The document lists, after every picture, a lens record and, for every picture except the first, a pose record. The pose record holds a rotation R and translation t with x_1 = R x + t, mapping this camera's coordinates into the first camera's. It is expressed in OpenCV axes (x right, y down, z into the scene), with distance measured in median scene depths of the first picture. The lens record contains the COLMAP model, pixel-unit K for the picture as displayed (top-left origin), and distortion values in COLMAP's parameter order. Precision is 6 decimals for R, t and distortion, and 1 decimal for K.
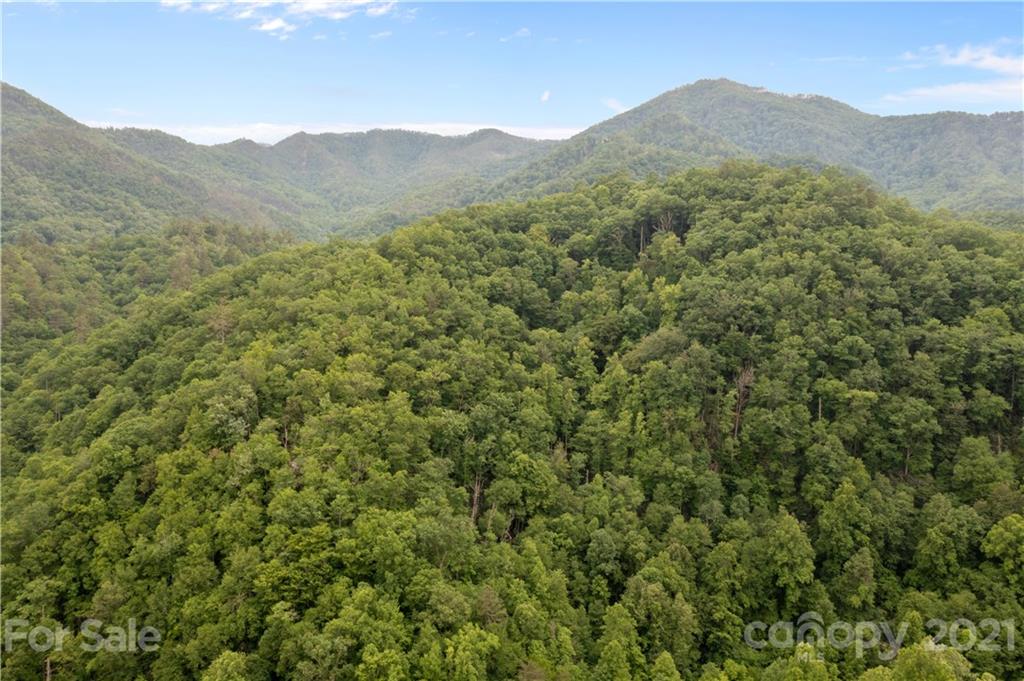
lens RADIAL K [[831.2, 0, 512.0], [0, 831.2, 340.5], [0, 0, 1]] dist [-0.007826, 0.009949]
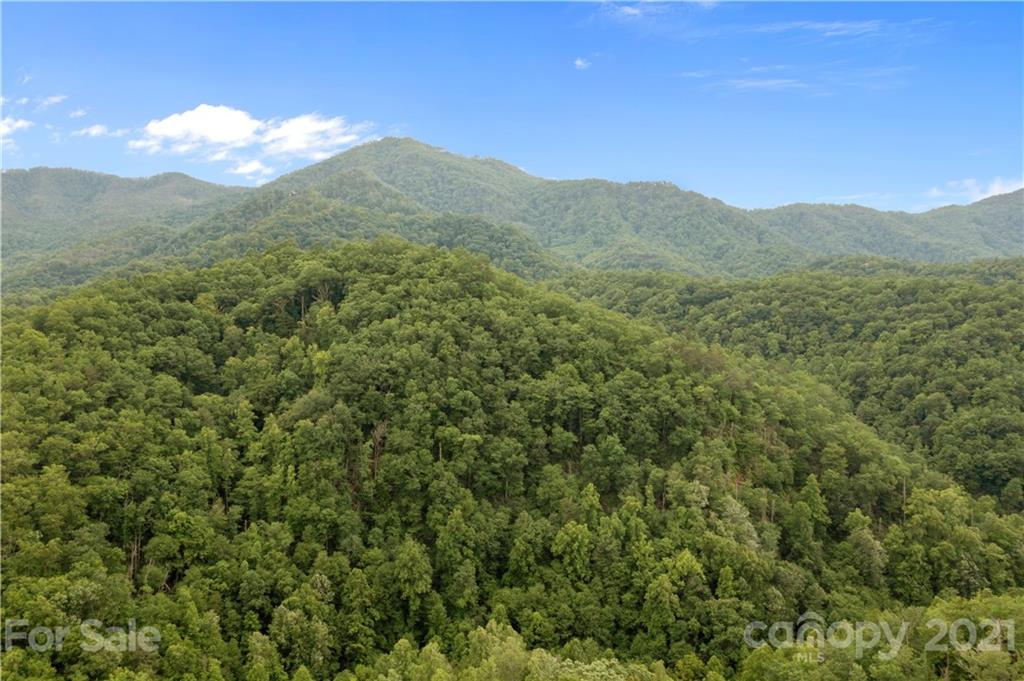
lens RADIAL K [[810.3, 0, 512.9], [0, 810.3, 339.2], [0, 0, 1]] dist [-0.007777, 0.013205]
pose [[0.935199, -0.024349, 0.353286, 0.047516], [0.042497, 0.998140, -0.043704, -0.026567], [-0.351565, 0.055885, 0.934494, -0.173435]]
